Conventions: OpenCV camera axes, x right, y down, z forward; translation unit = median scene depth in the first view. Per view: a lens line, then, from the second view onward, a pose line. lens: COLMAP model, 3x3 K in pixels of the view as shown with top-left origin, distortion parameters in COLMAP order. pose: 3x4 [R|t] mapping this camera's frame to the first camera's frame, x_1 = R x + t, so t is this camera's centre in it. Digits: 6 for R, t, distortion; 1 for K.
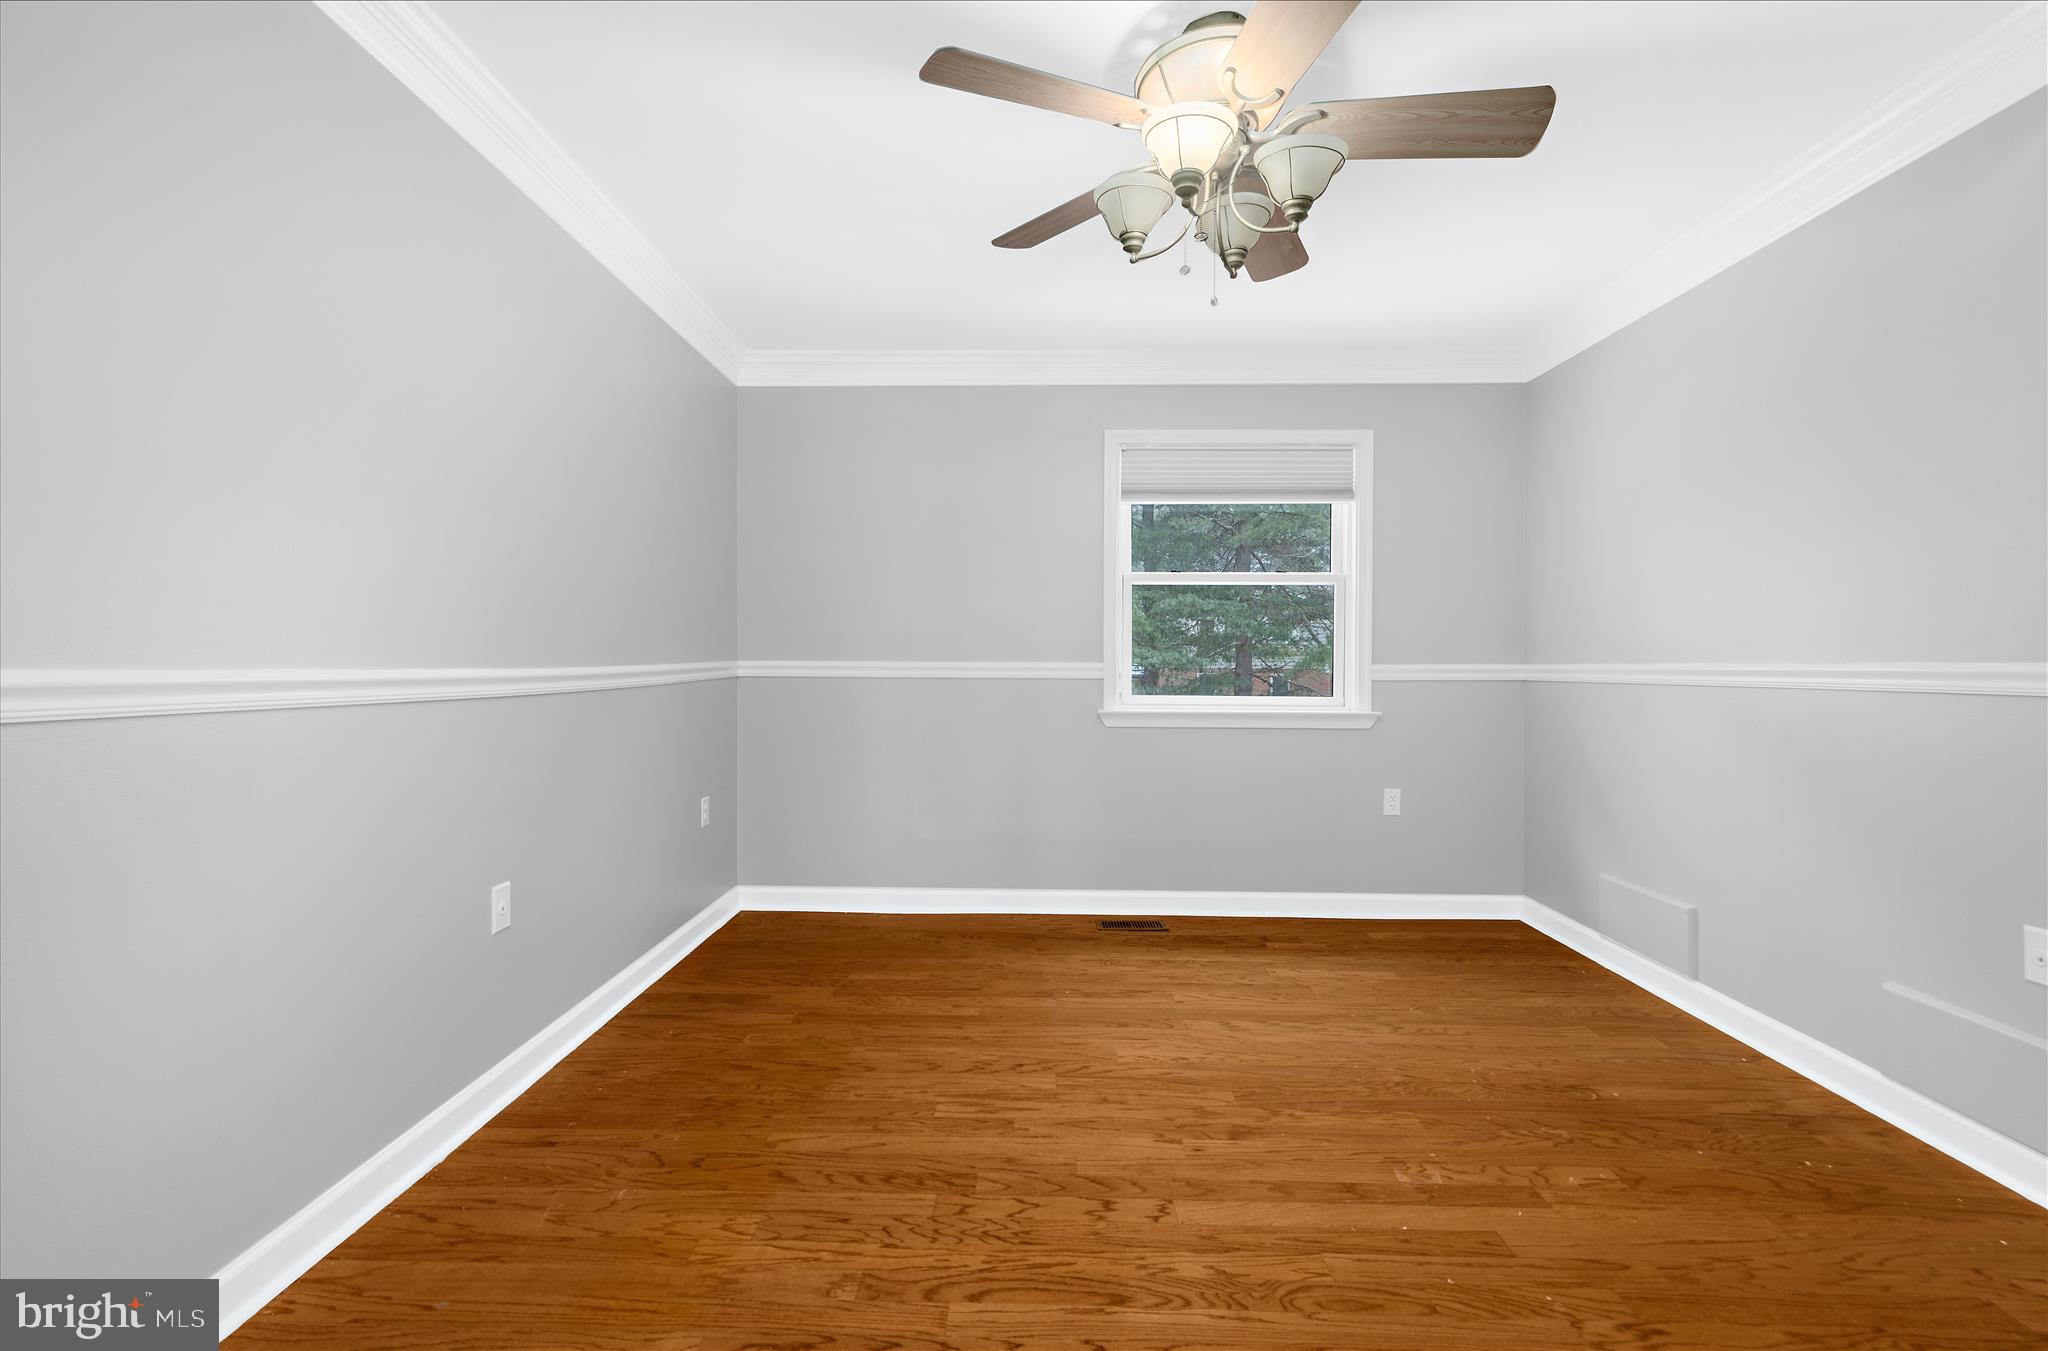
lens RADIAL K [[879.5, 0, 1024.0], [0, 879.5, 663.6], [0, 0, 1]] dist [-0.003409, -0.000381]
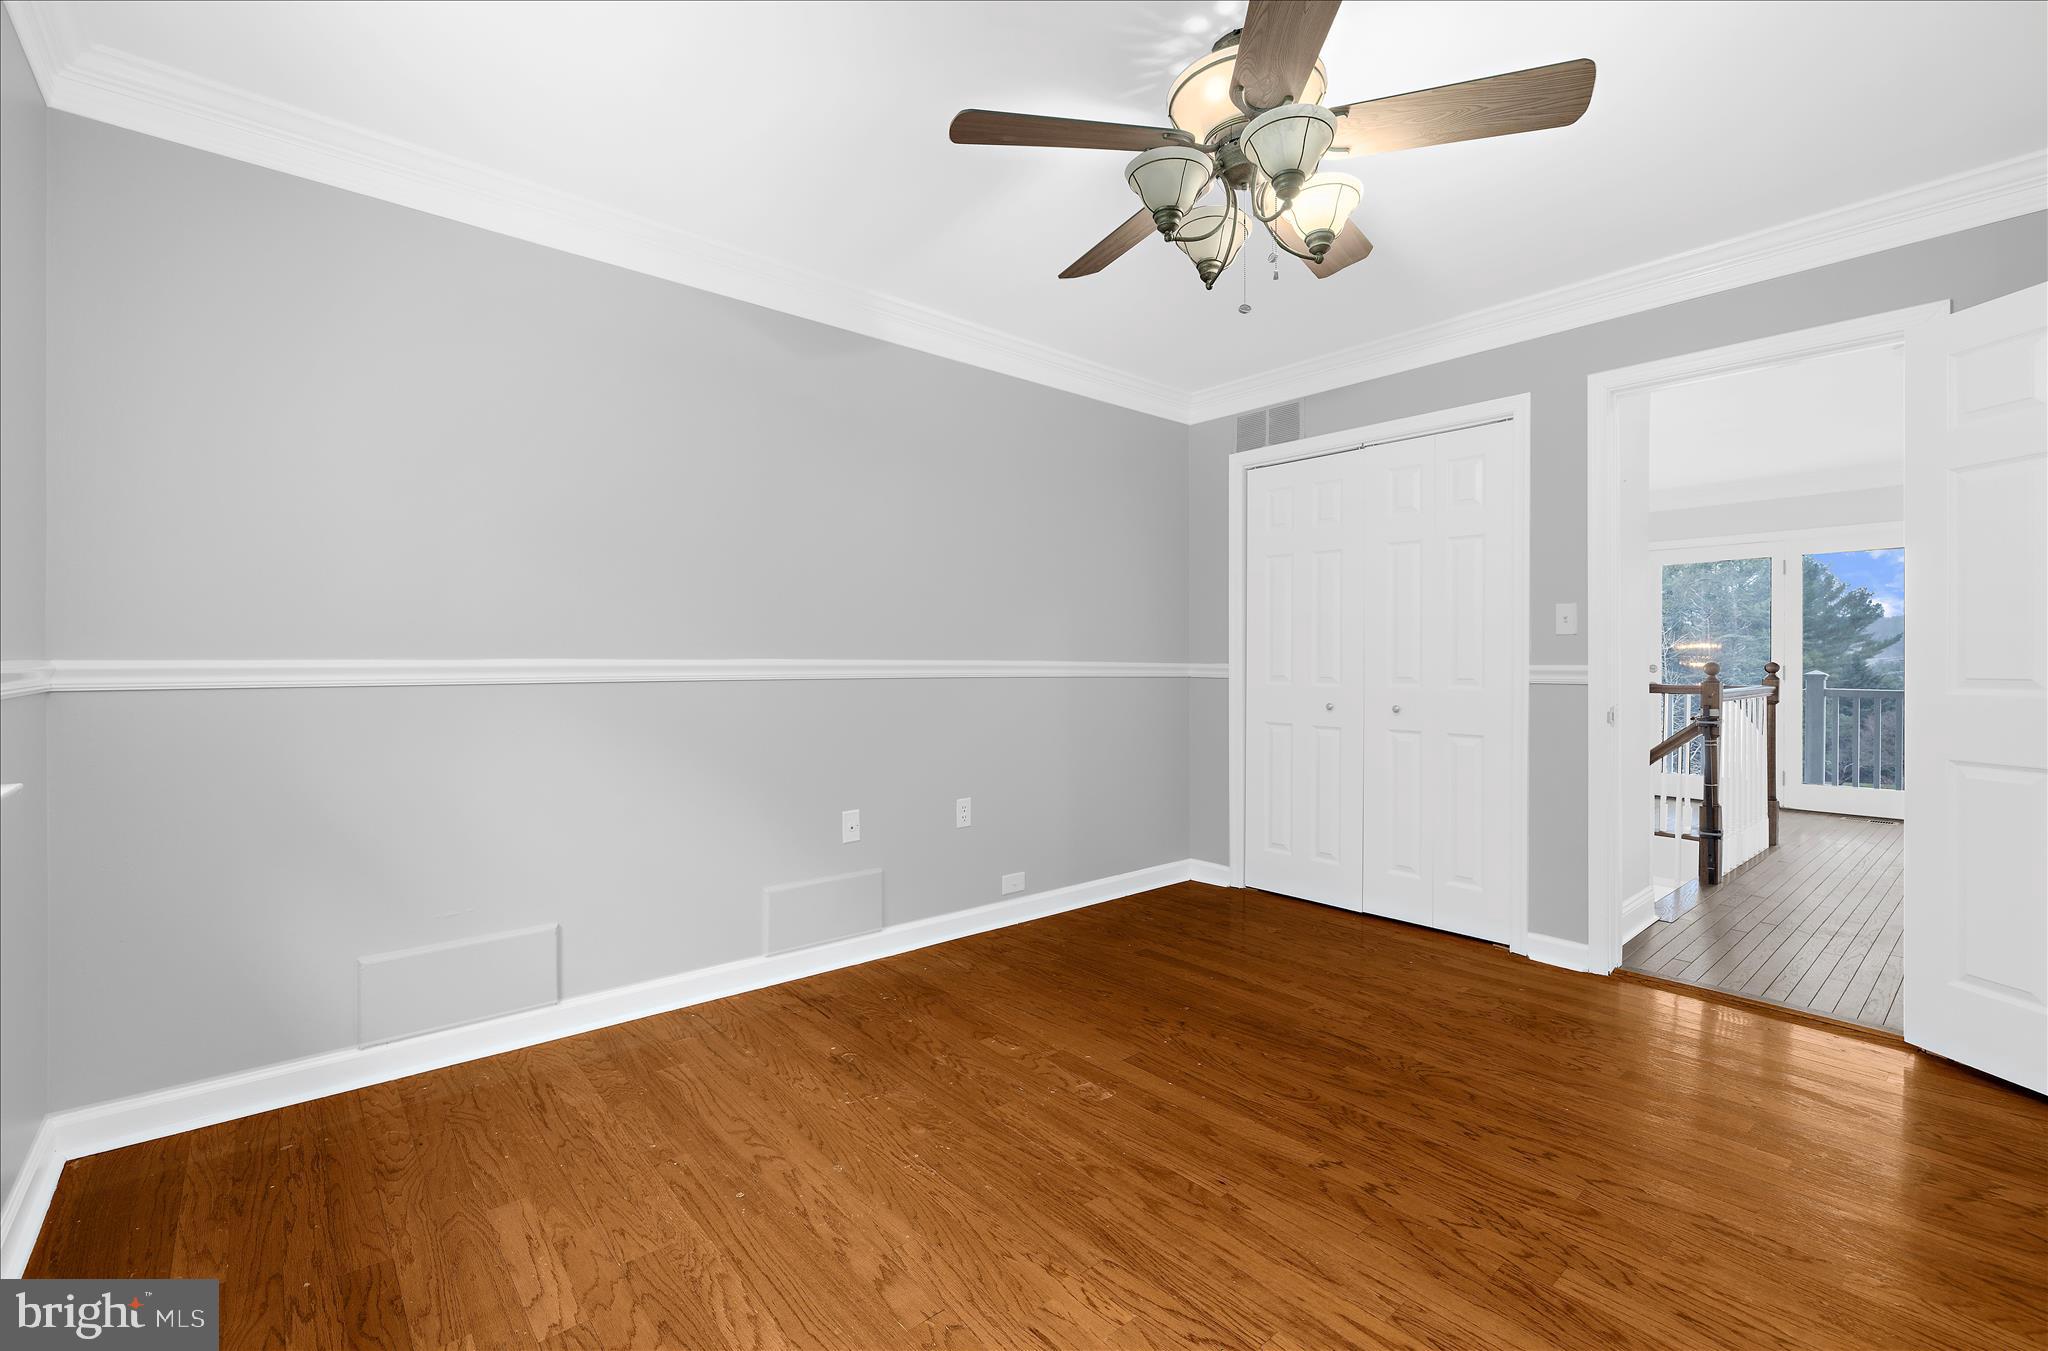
lens RADIAL K [[879.5, 0, 1021.1], [0, 879.5, 665.5], [0, 0, 1]] dist [-0.003409, -0.000381]
pose [[-0.667229, -0.007099, 0.744819, -0.369896], [-0.002681, 0.999971, 0.007129, -0.002187], [-0.744848, 0.002760, -0.667229, 1.873377]]
